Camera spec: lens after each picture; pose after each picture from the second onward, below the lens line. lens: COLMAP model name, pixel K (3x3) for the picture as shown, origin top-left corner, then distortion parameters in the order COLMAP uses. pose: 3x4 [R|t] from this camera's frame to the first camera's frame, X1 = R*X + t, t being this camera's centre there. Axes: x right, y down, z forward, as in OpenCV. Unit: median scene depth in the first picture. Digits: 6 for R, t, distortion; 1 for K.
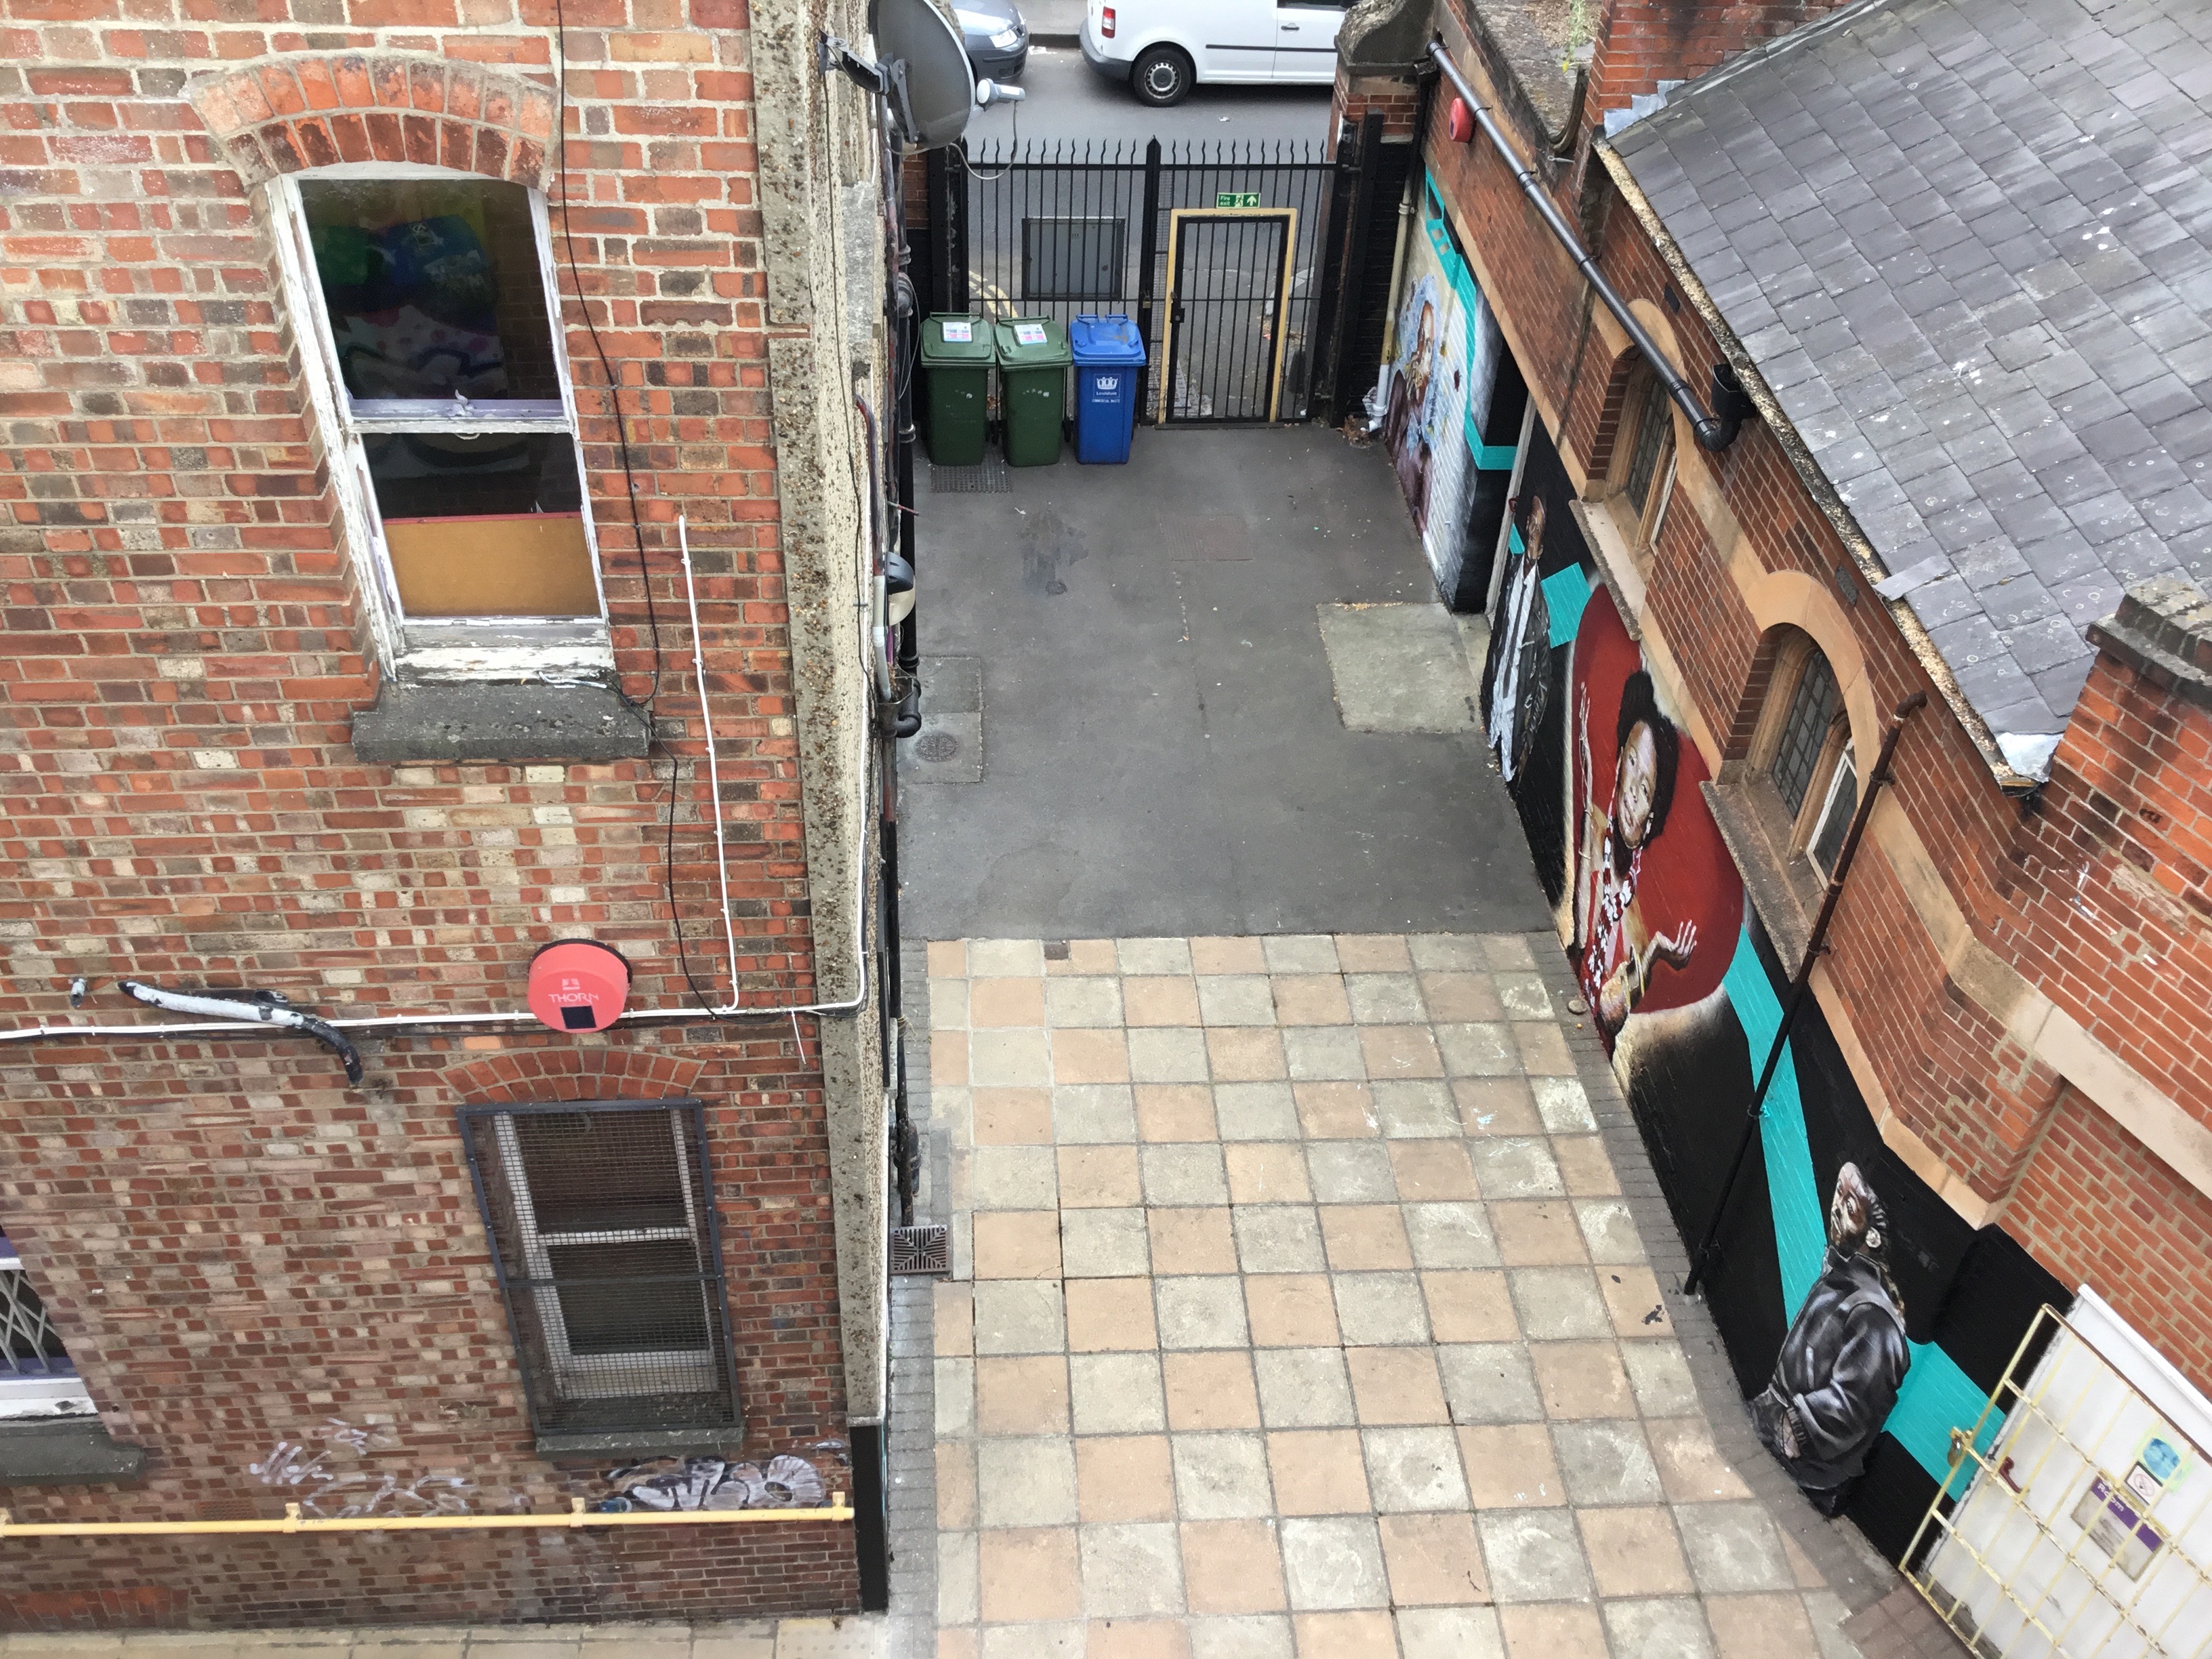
lens RADIAL K [[1994.7, 0, 1100.6], [0, 1994.7, 836.7], [0, 0, 1]] dist [0.143476, -0.299607]
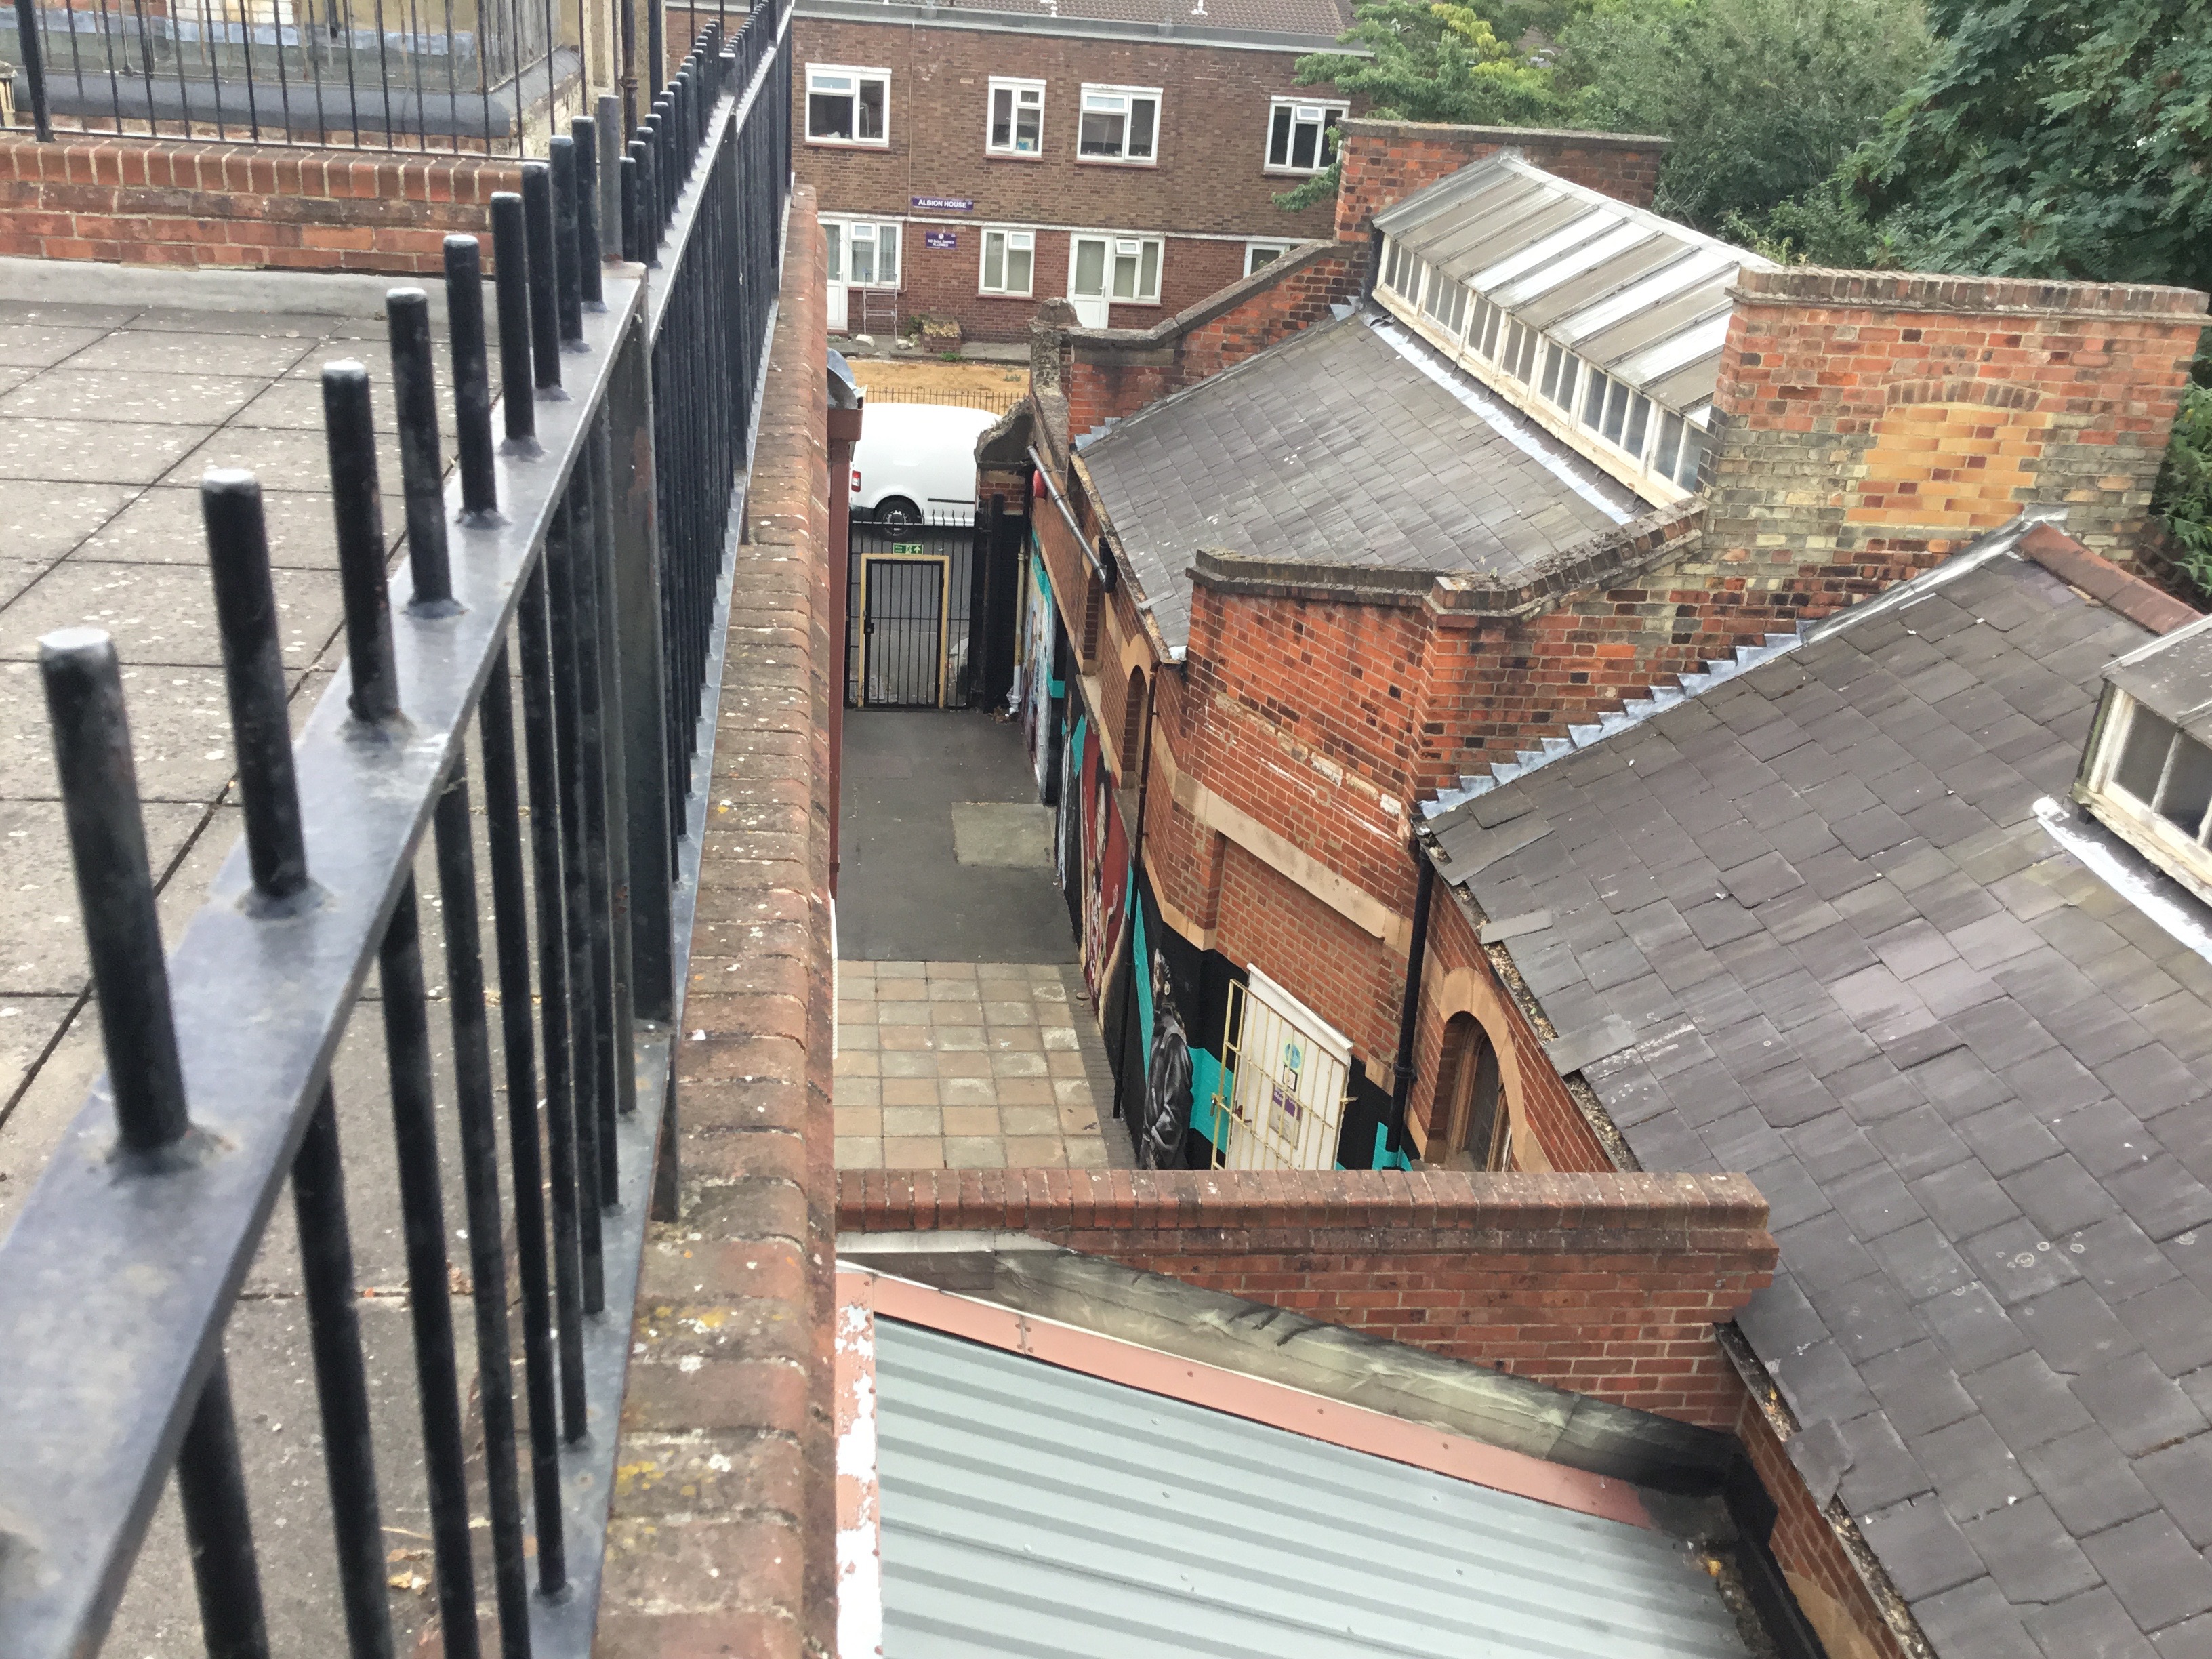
lens RADIAL K [[1994.7, 0, 1100.6], [0, 1994.7, 836.7], [0, 0, 1]] dist [0.143476, -0.299607]
pose [[0.997810, 0.011179, 0.065197, 0.162701], [0.007593, 0.959745, -0.280771, 0.409704], [-0.065711, 0.280651, 0.957558, -0.470511]]
